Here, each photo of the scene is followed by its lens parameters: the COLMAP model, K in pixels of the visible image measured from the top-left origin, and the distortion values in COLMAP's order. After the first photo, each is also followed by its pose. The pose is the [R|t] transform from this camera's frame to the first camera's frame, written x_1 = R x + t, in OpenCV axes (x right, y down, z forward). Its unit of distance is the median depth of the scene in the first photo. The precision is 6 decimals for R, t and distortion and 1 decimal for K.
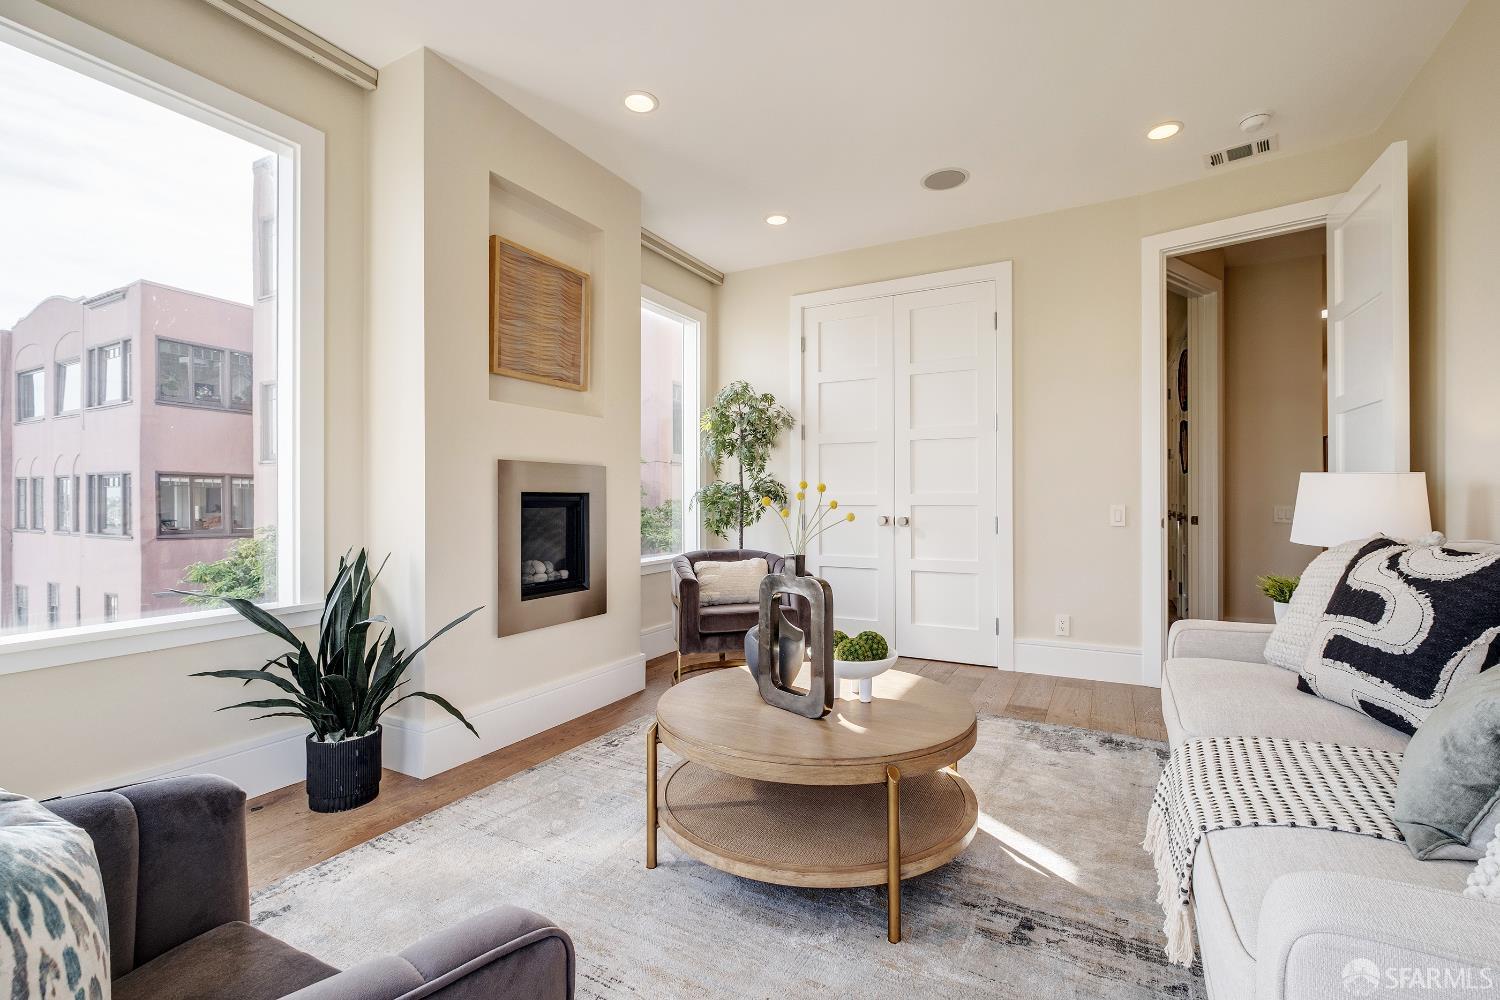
lens RADIAL K [[662.2, 0, 741.8], [0, 662.2, 491.6], [0, 0, 1]] dist [0.001516, -0.002003]
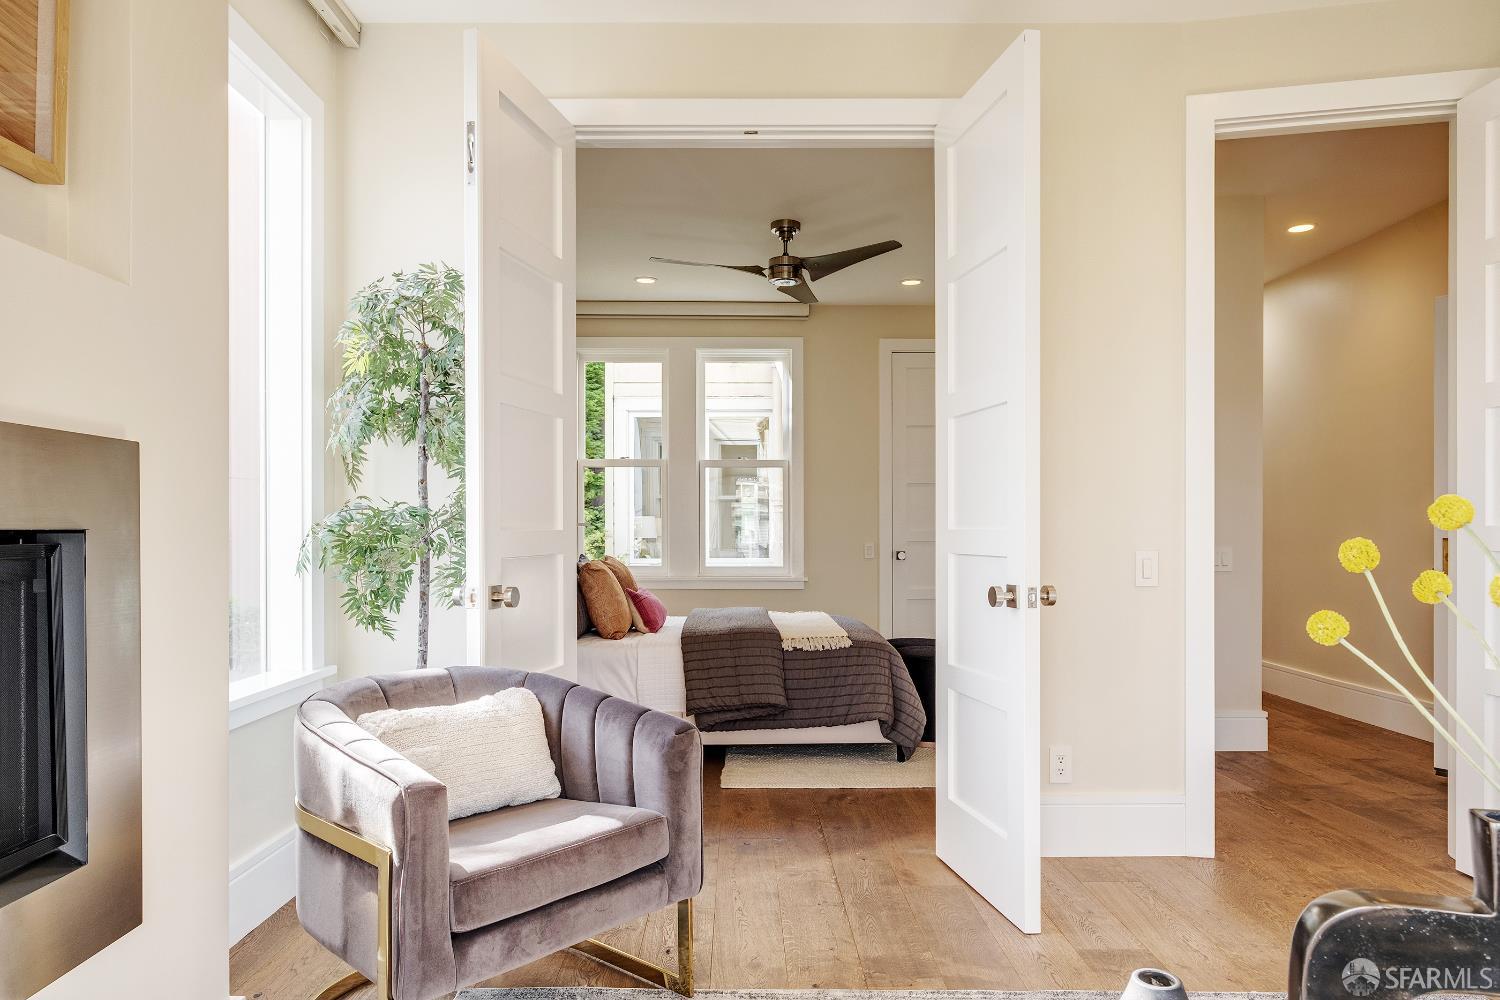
lens RADIAL K [[964.9, 0, 752.6], [0, 964.9, 505.0], [0, 0, 1]] dist [-0.007182, -0.000506]
pose [[0.862015, 0.003997, 0.506867, -0.137995], [0.002495, 0.999923, -0.012129, -0.003409], [-0.506877, 0.011720, 0.861939, 0.359399]]
